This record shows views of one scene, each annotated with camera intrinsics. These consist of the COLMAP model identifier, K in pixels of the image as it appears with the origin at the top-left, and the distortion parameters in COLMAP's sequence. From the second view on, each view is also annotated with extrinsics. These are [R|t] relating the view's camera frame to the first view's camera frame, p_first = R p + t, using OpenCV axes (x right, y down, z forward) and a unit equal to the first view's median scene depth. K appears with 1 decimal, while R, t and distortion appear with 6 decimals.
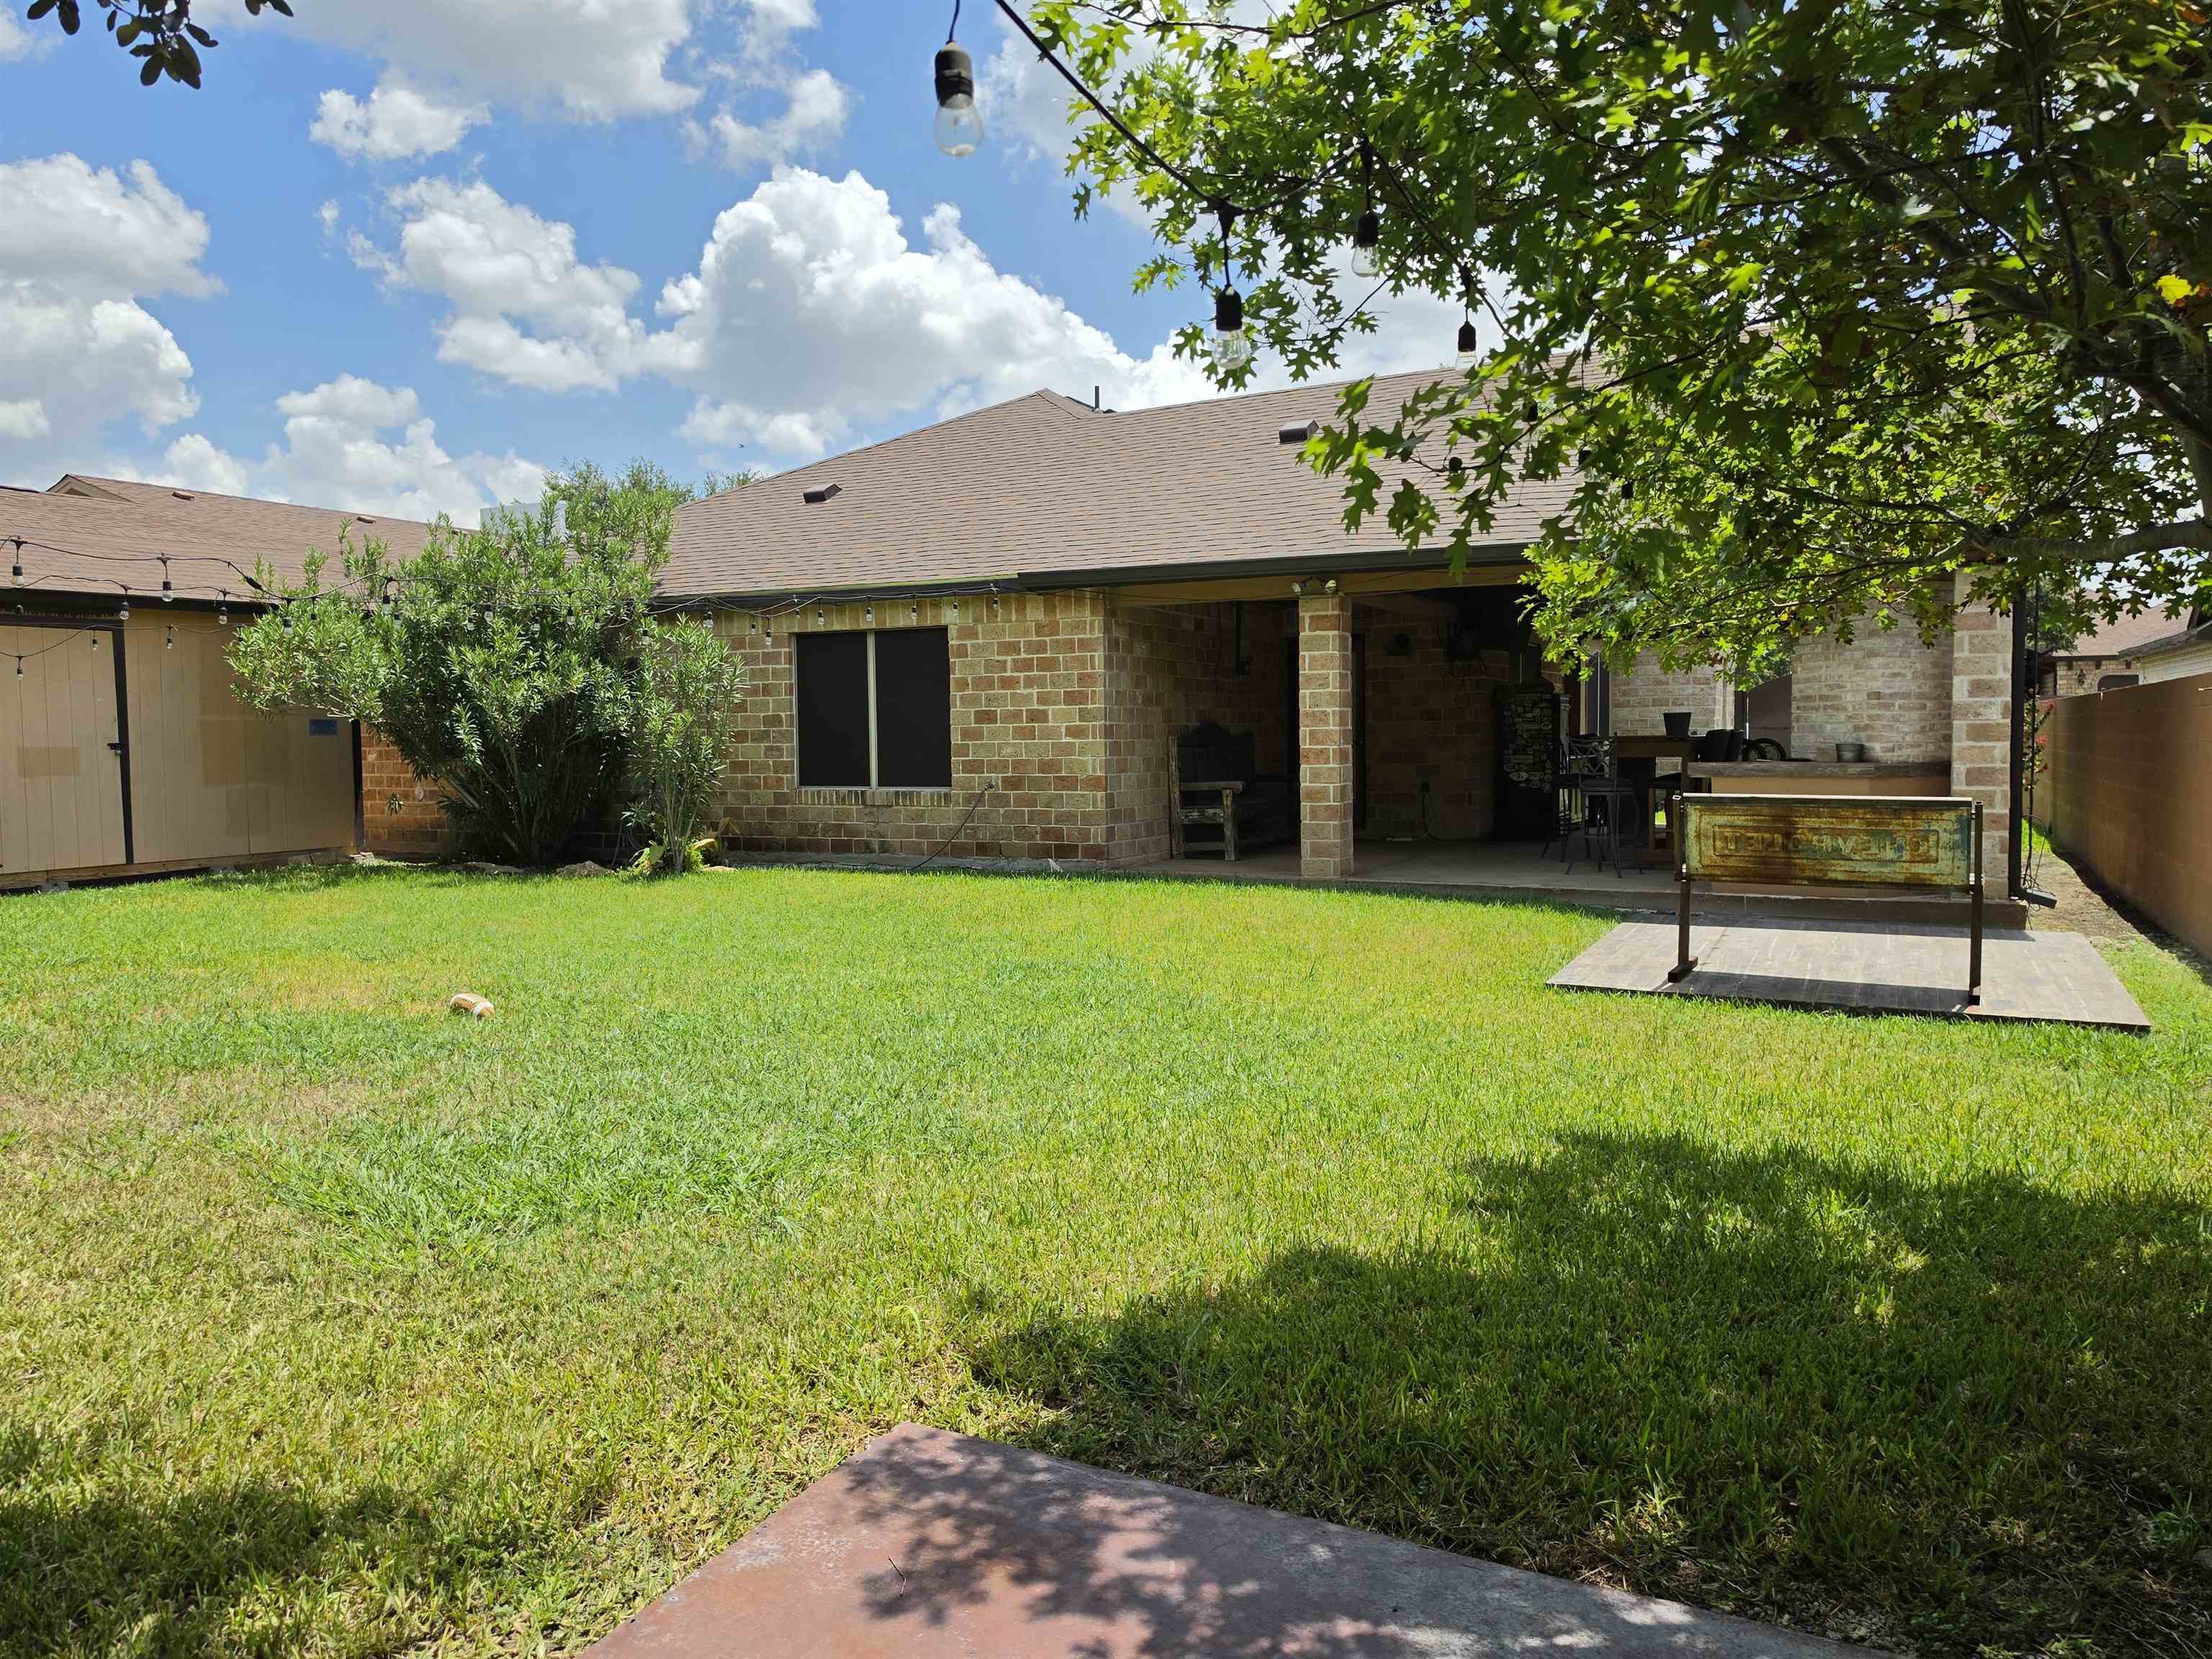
lens RADIAL K [[1532.1, 0, 1106.0], [0, 1532.1, 829.5], [0, 0, 1]] dist [0.092139, -0.140877]
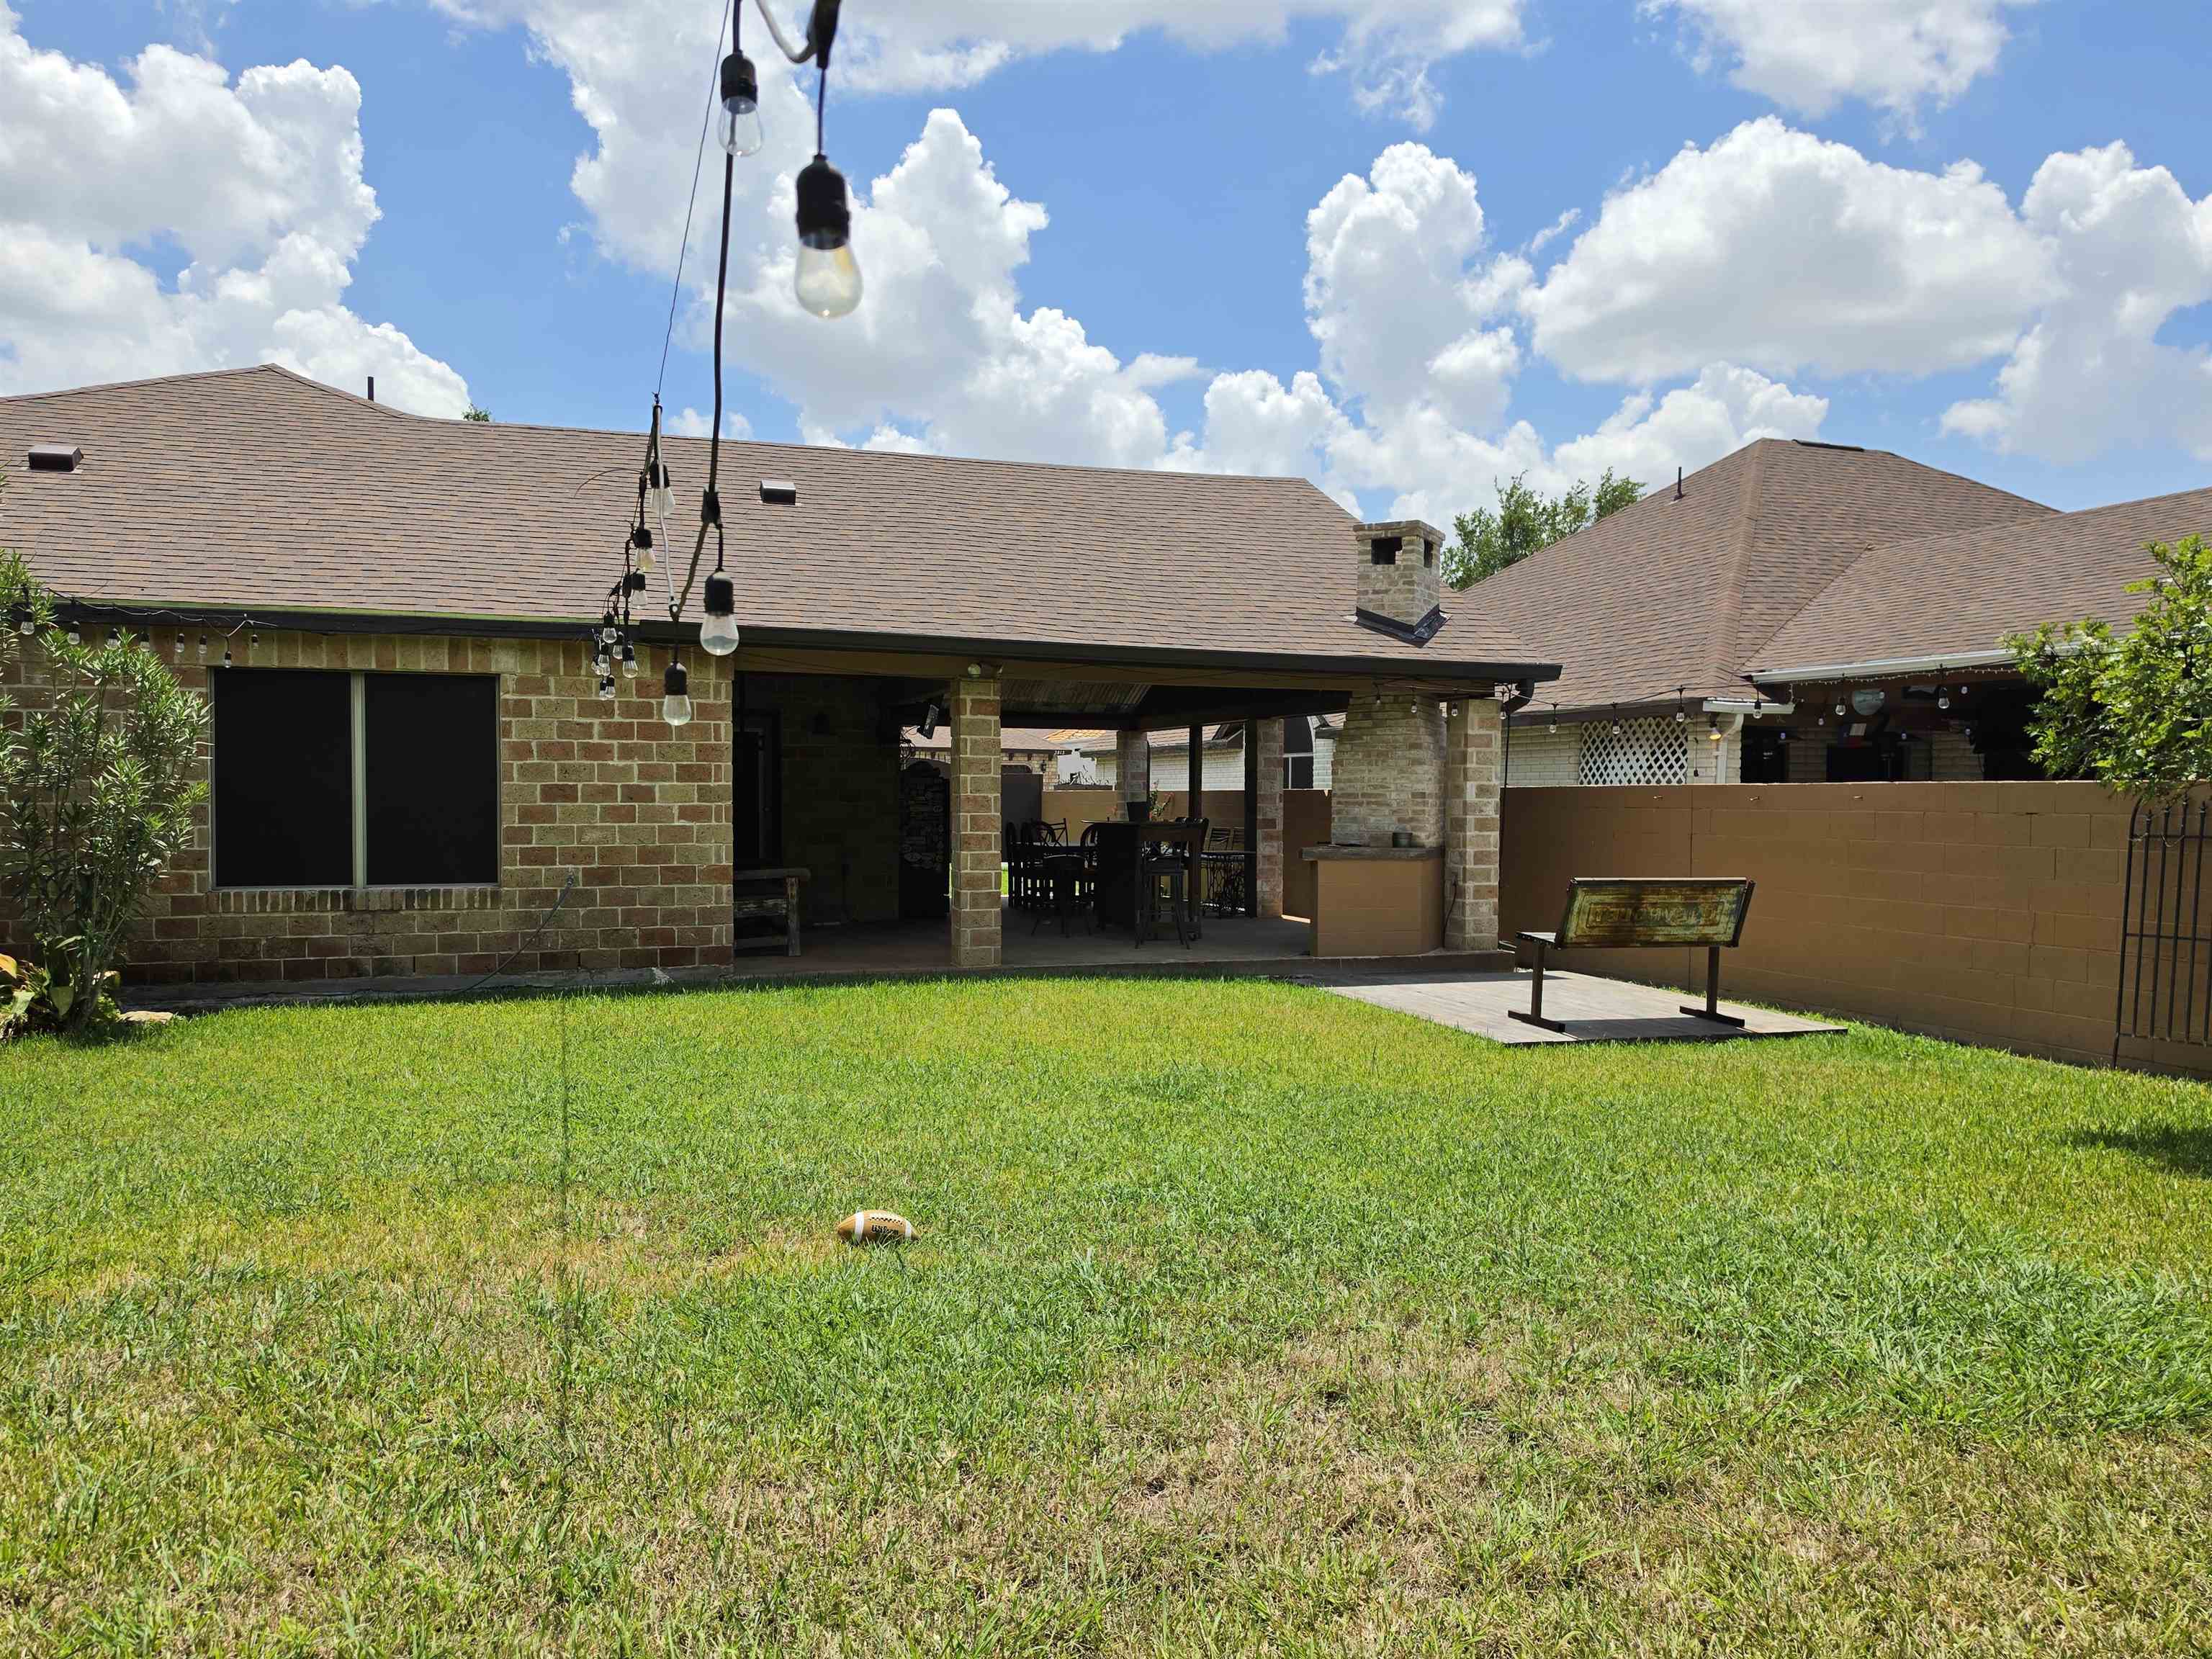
lens RADIAL K [[1532.1, 0, 1106.0], [0, 1532.1, 829.5], [0, 0, 1]] dist [0.092139, -0.140877]
pose [[0.689363, -0.000050, 0.724417, -0.462064], [0.031664, 0.999046, -0.030063, -0.021844], [-0.723724, 0.043663, 0.688707, 0.247553]]
